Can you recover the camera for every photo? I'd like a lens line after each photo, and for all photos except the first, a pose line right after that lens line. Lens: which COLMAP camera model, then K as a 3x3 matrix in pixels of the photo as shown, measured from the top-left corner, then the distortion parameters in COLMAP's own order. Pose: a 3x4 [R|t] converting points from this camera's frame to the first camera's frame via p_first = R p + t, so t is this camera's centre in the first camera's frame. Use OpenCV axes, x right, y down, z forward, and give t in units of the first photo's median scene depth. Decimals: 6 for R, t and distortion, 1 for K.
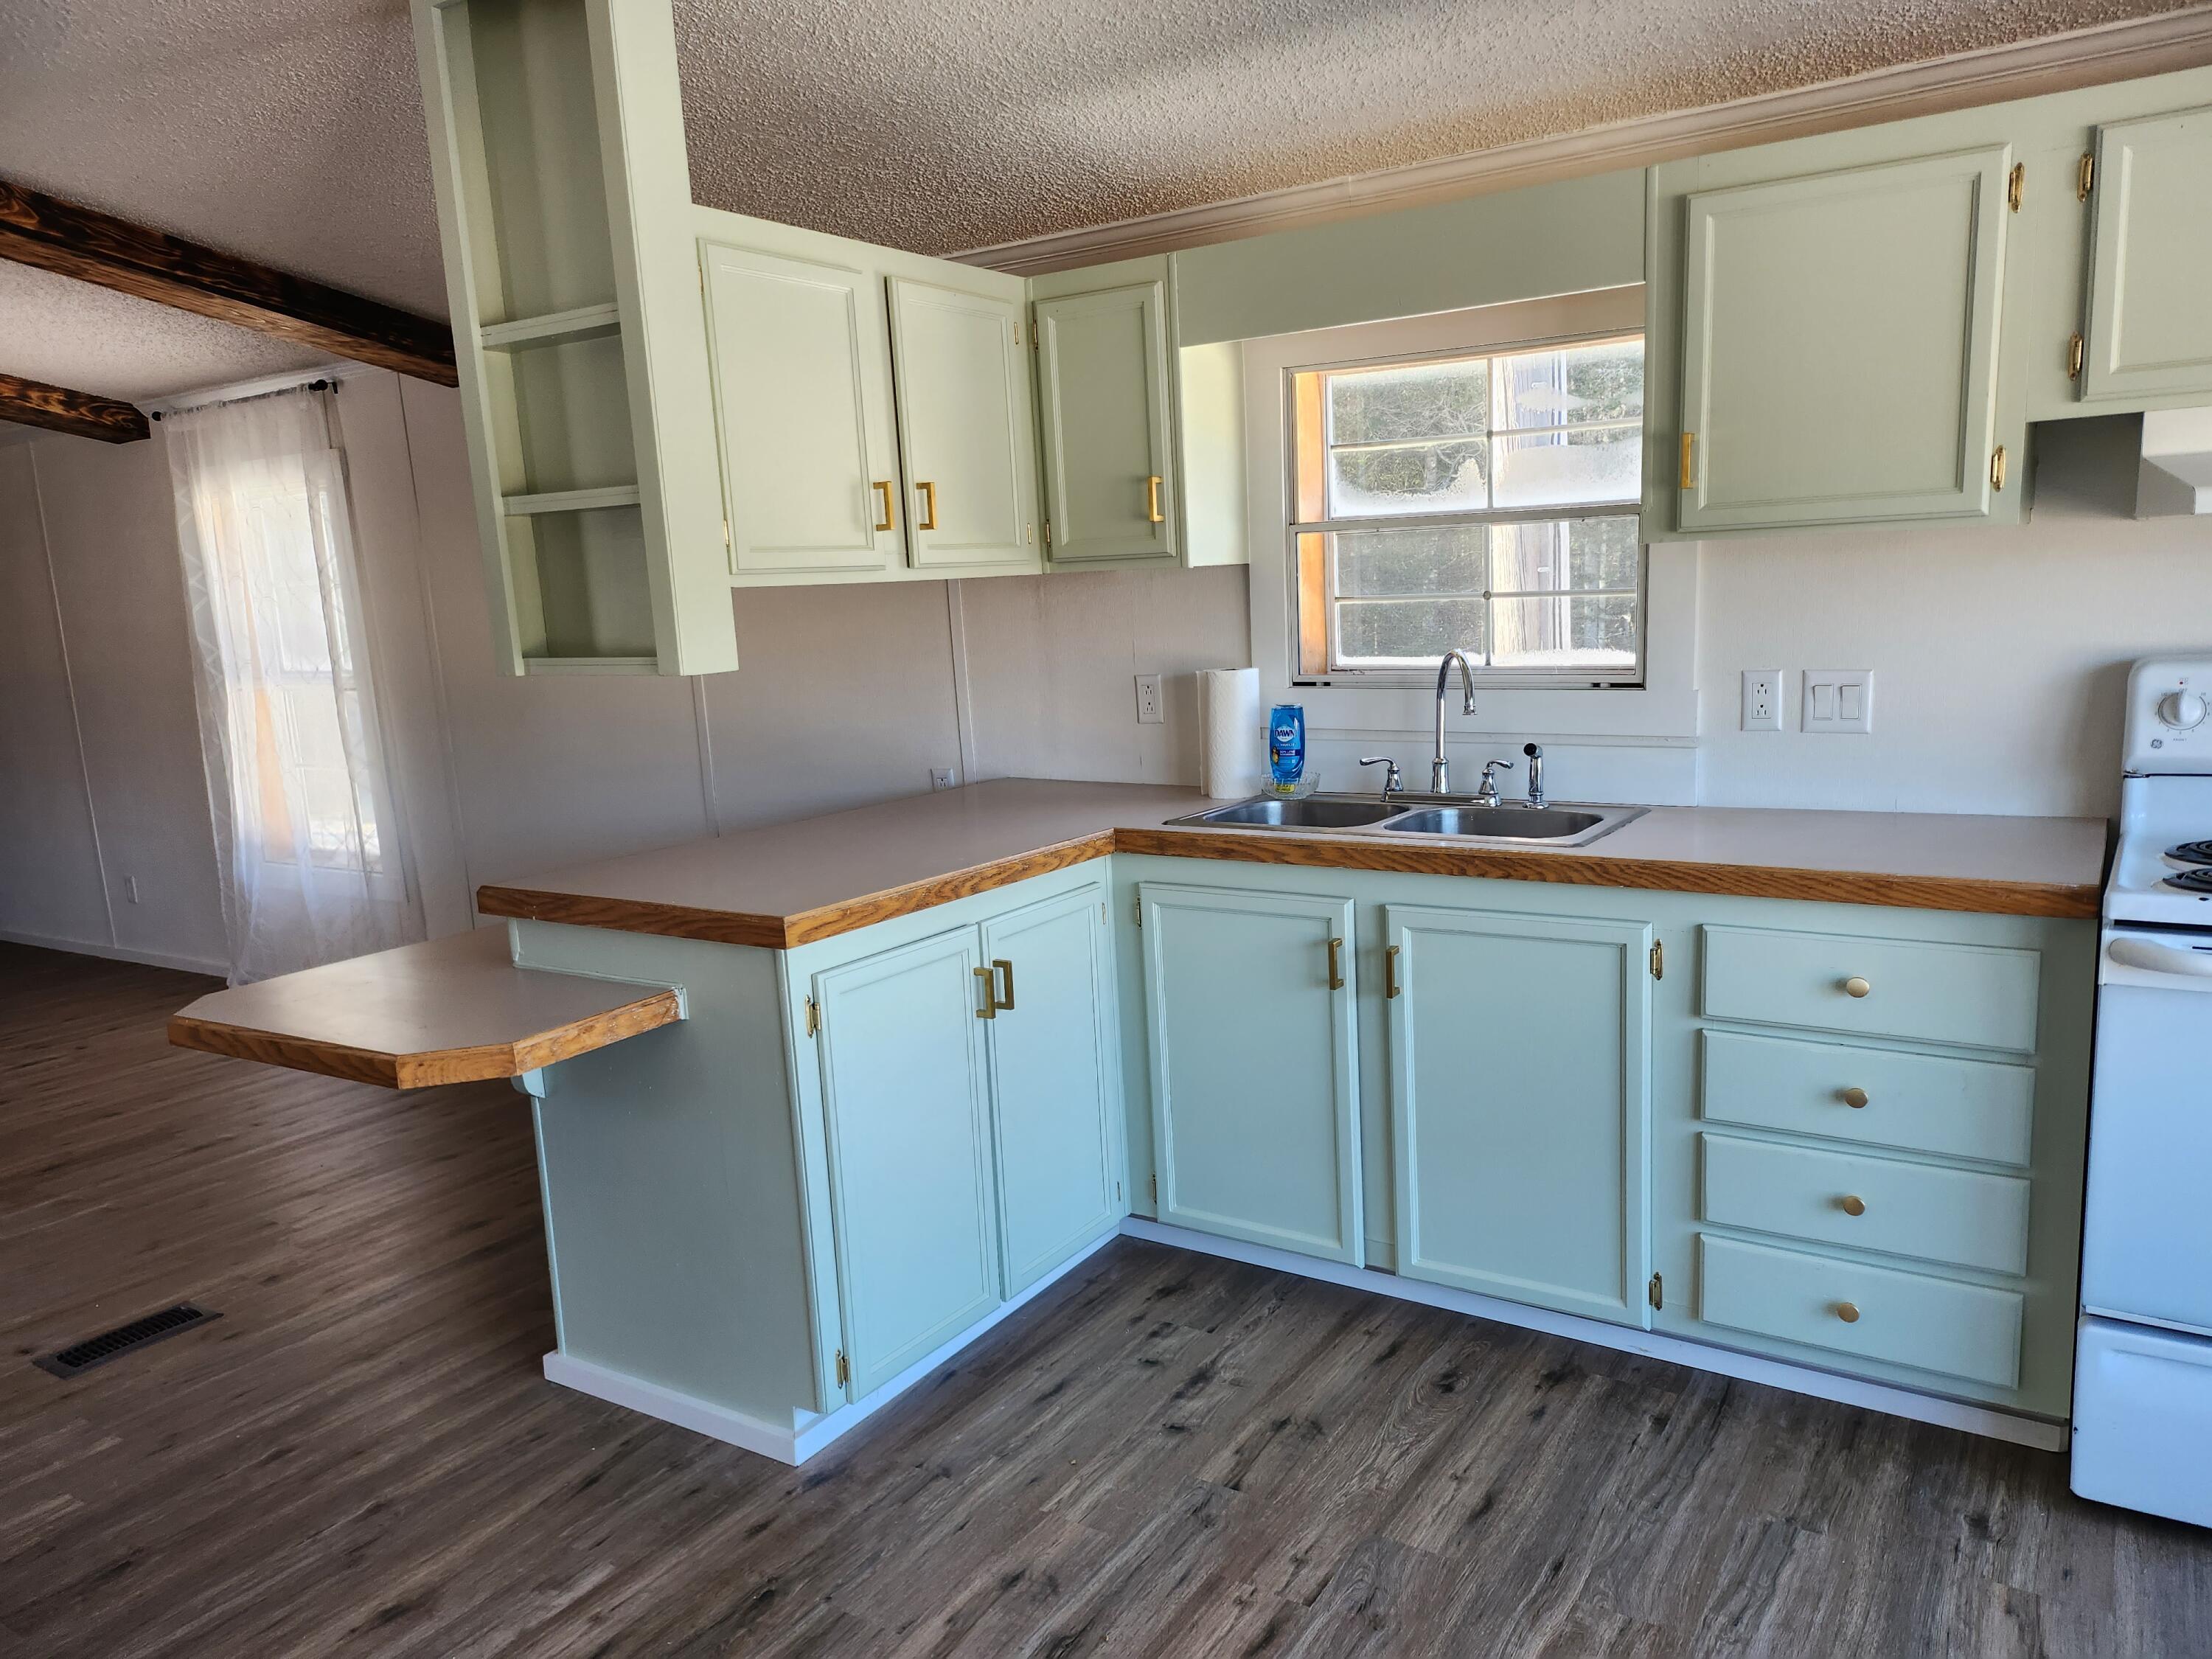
lens RADIAL K [[1551.6, 0, 1163.6], [0, 1551.6, 853.8], [0, 0, 1]] dist [0.039800, -0.019603]
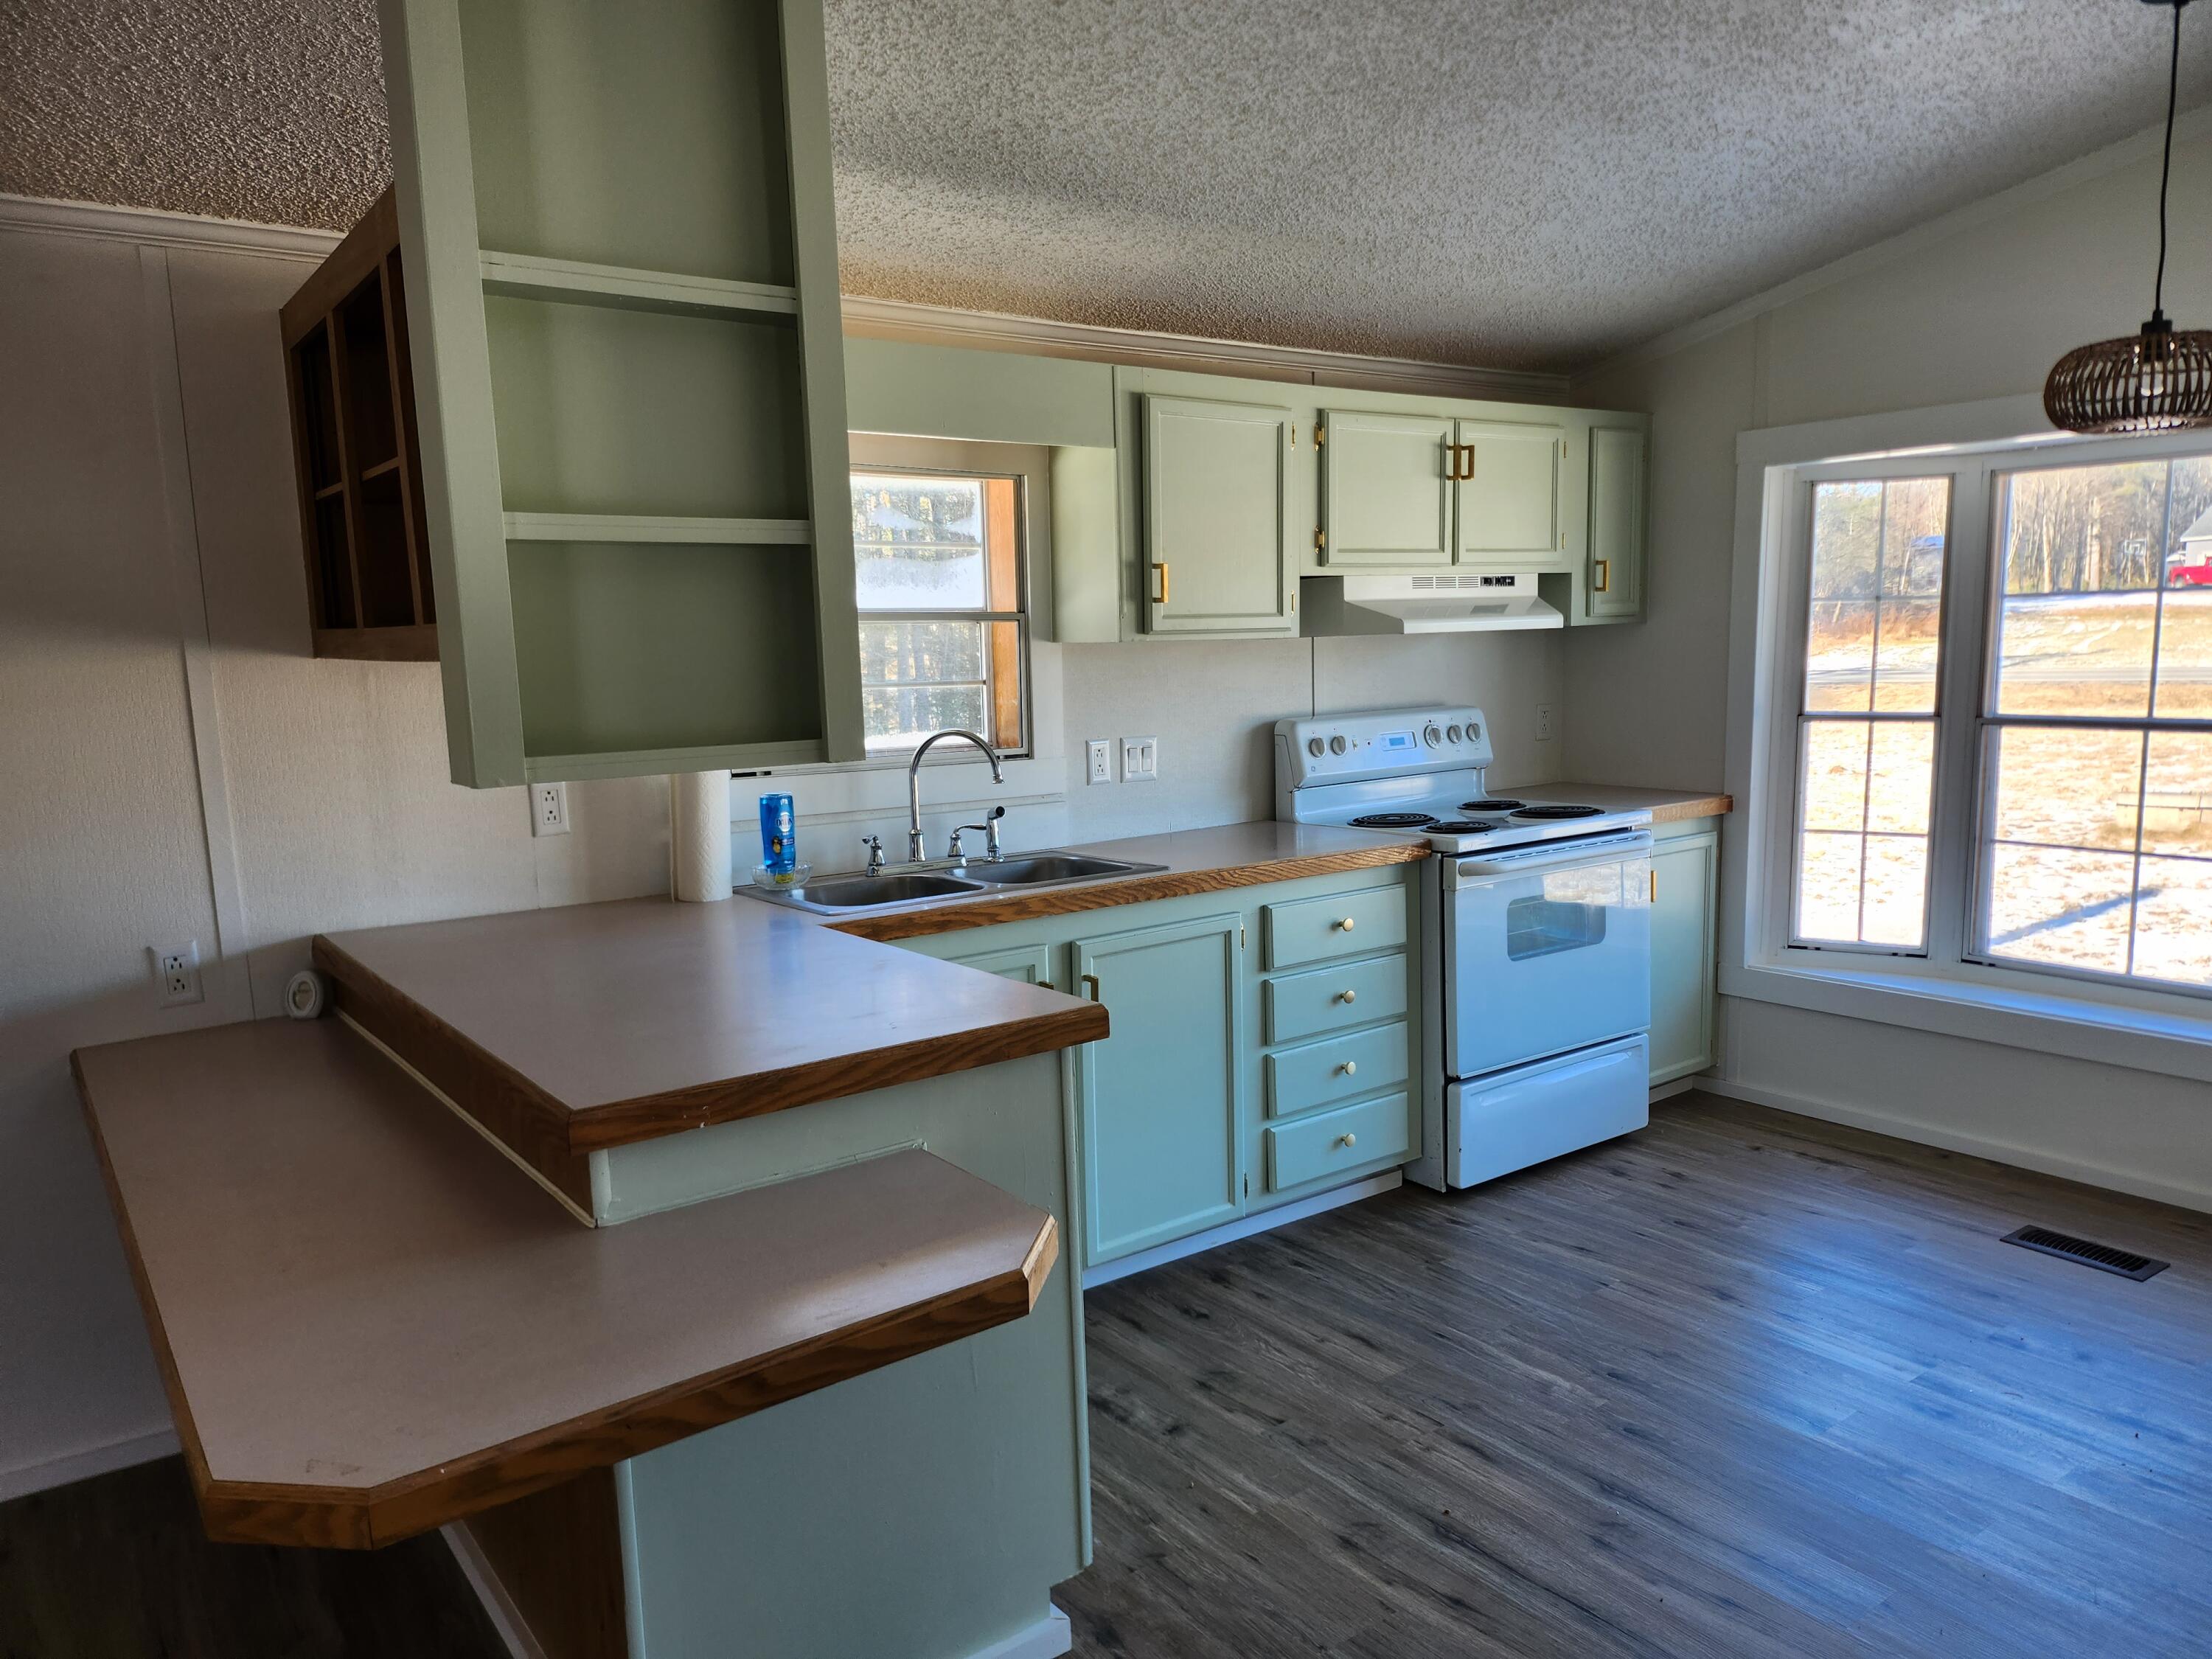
lens RADIAL K [[1551.6, 0, 1110.1], [0, 1551.6, 842.7], [0, 0, 1]] dist [0.039800, -0.019603]
pose [[0.361244, -0.086058, 0.928492, -1.009741], [0.175000, 0.984296, 0.023144, -0.068374], [-0.915903, 0.154125, 0.370631, 0.592379]]
